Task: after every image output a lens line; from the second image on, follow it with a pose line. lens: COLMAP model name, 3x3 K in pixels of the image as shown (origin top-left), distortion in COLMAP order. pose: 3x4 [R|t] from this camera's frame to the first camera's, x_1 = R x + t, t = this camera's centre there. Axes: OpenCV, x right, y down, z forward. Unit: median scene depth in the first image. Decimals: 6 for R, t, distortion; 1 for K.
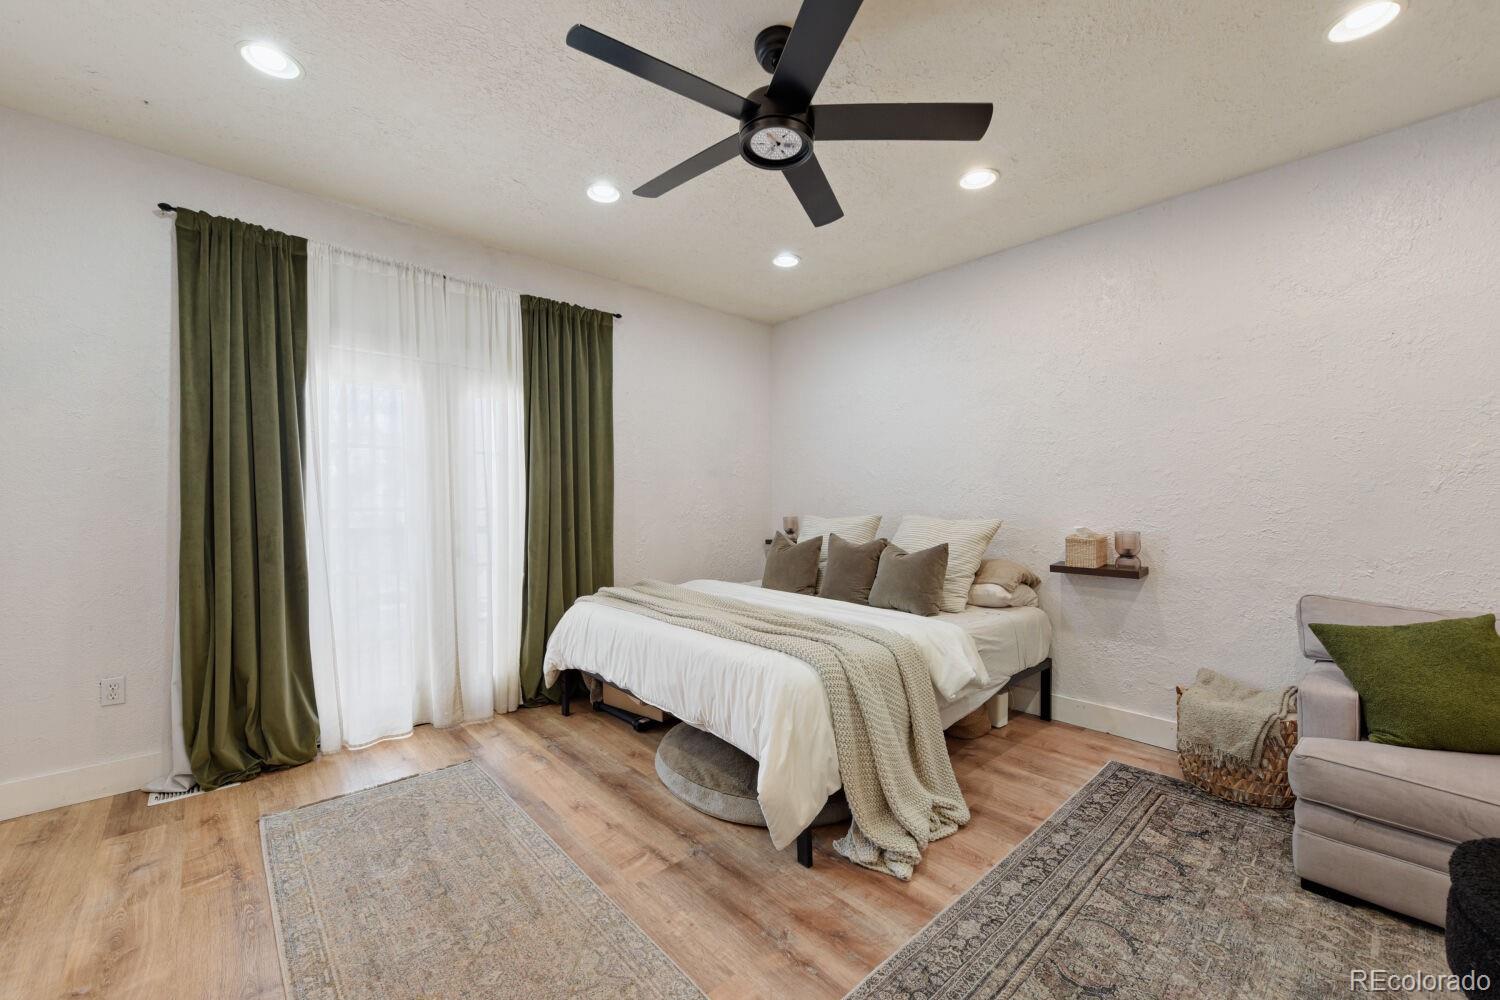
lens RADIAL K [[597.5, 0, 780.6], [0, 597.5, 516.4], [0, 0, 1]] dist [-0.000478, -0.000102]
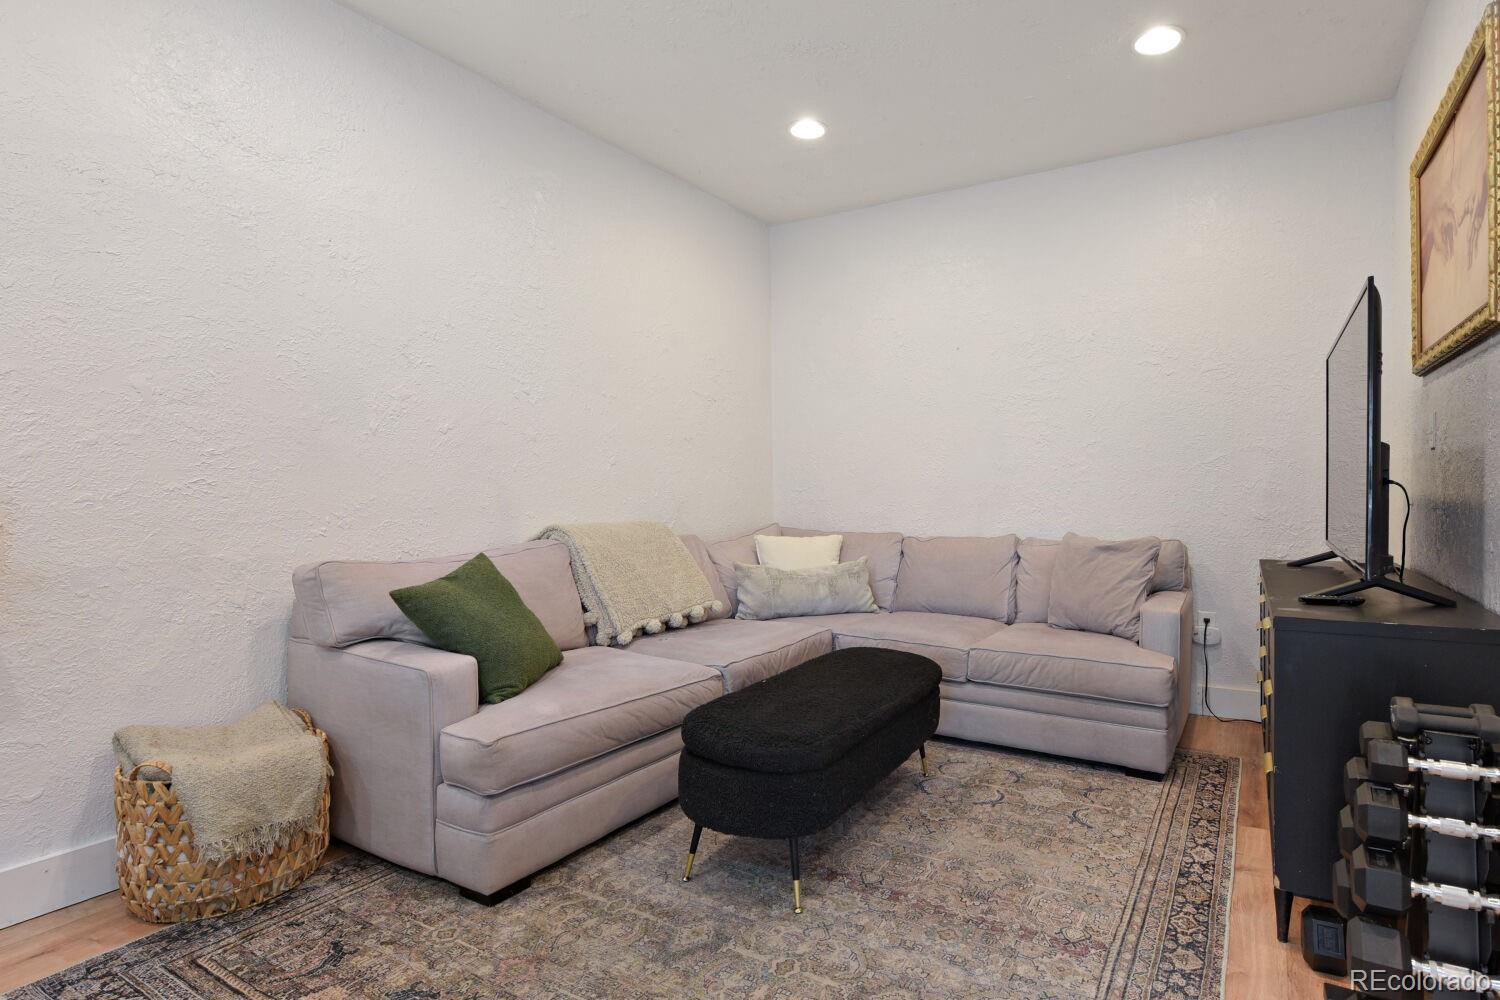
lens RADIAL K [[787.4, 0, 756.3], [0, 787.4, 504.2], [0, 0, 1]] dist [0.002743, 0.000185]
pose [[-0.256787, -0.011933, 0.966394, -0.202502], [0.025220, 0.999501, 0.019043, 0.057213], [-0.966139, 0.029263, -0.256358, 0.767179]]
